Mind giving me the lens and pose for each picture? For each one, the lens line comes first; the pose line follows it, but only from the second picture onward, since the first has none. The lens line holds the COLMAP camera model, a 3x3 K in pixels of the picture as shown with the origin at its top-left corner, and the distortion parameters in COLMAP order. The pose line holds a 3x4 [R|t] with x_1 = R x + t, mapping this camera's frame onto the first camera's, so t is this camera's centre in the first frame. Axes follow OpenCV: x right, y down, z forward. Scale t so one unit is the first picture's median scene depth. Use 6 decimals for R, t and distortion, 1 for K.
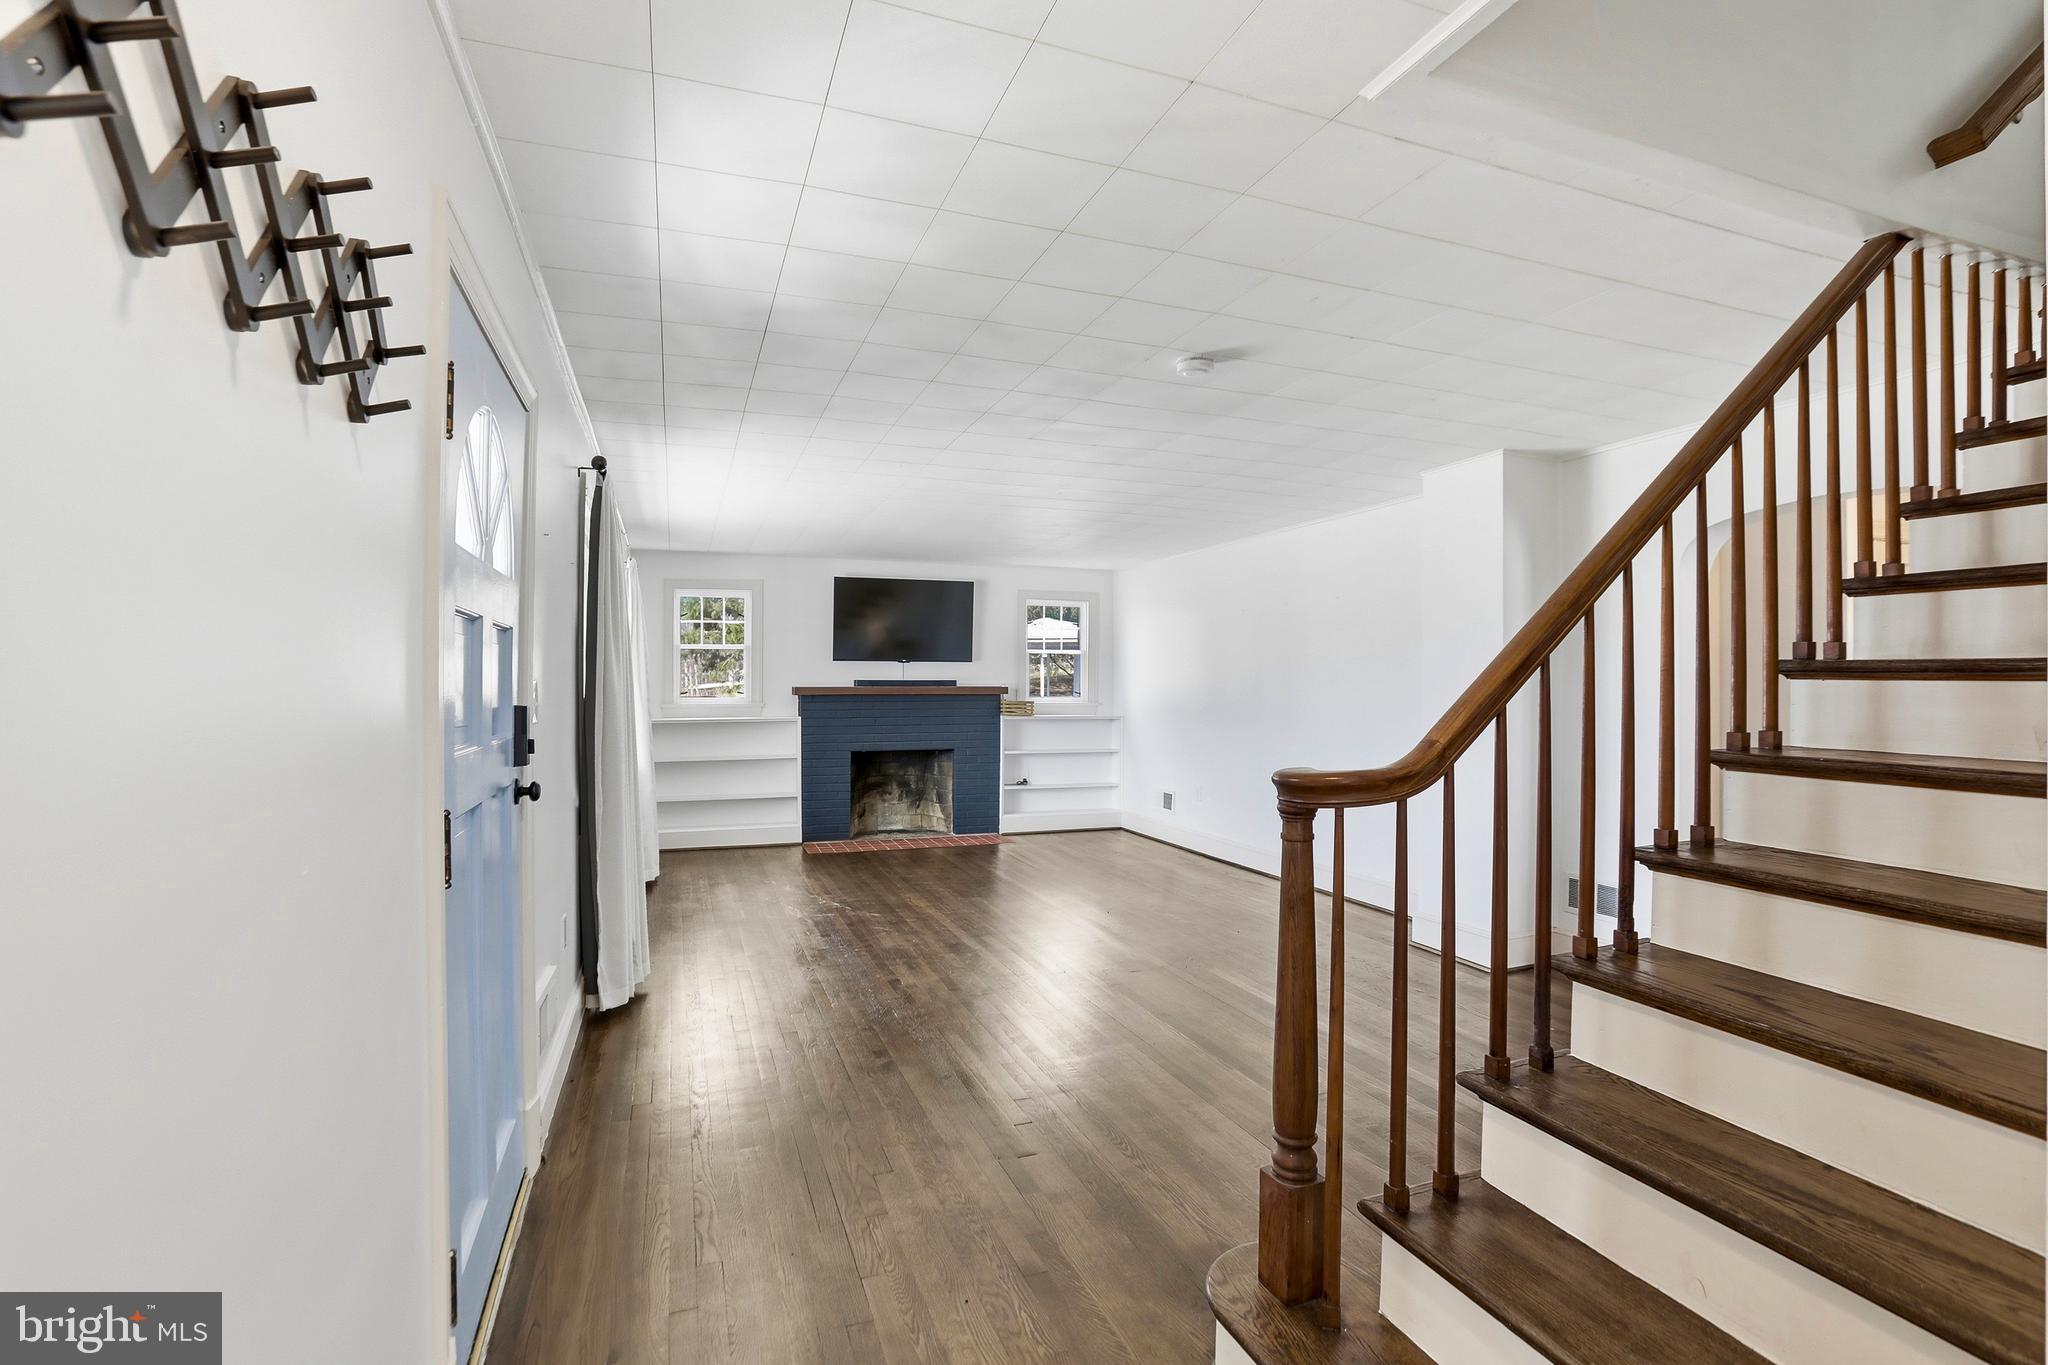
lens RADIAL K [[971.6, 0, 1029.2], [0, 971.6, 677.7], [0, 0, 1]] dist [-0.094989, 0.047382]
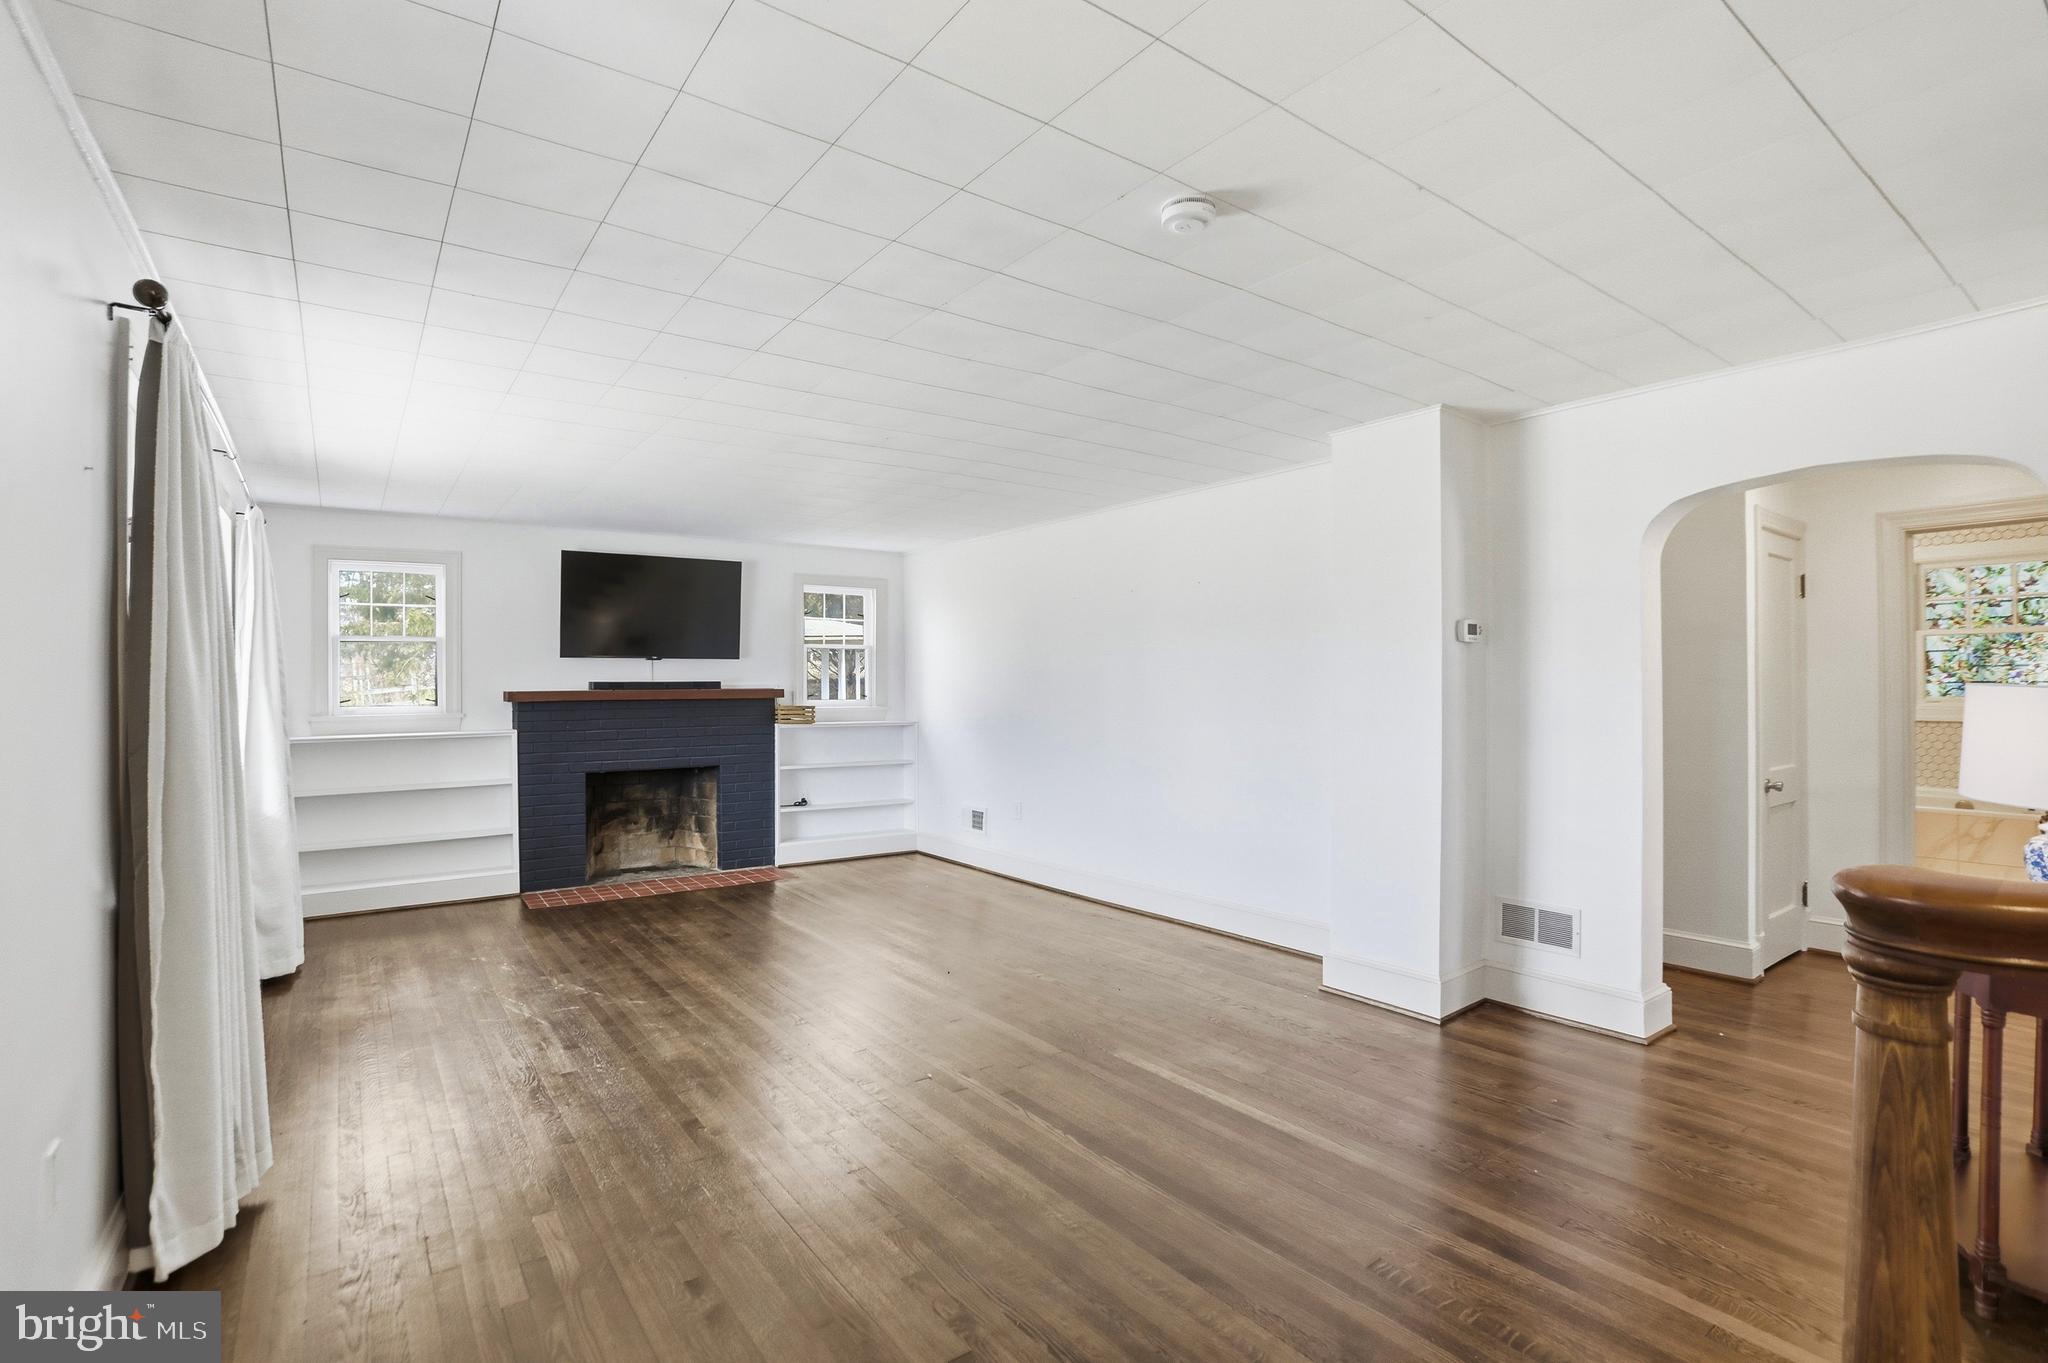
lens RADIAL K [[962.5, 0, 1030.6], [0, 962.5, 681.3], [0, 0, 1]] dist [-0.078479, 0.031152]
pose [[0.960382, -0.004948, 0.278642, -0.051034], [0.004264, 0.999986, 0.003060, 0.001065], [-0.278654, -0.001750, 0.960390, 0.161995]]
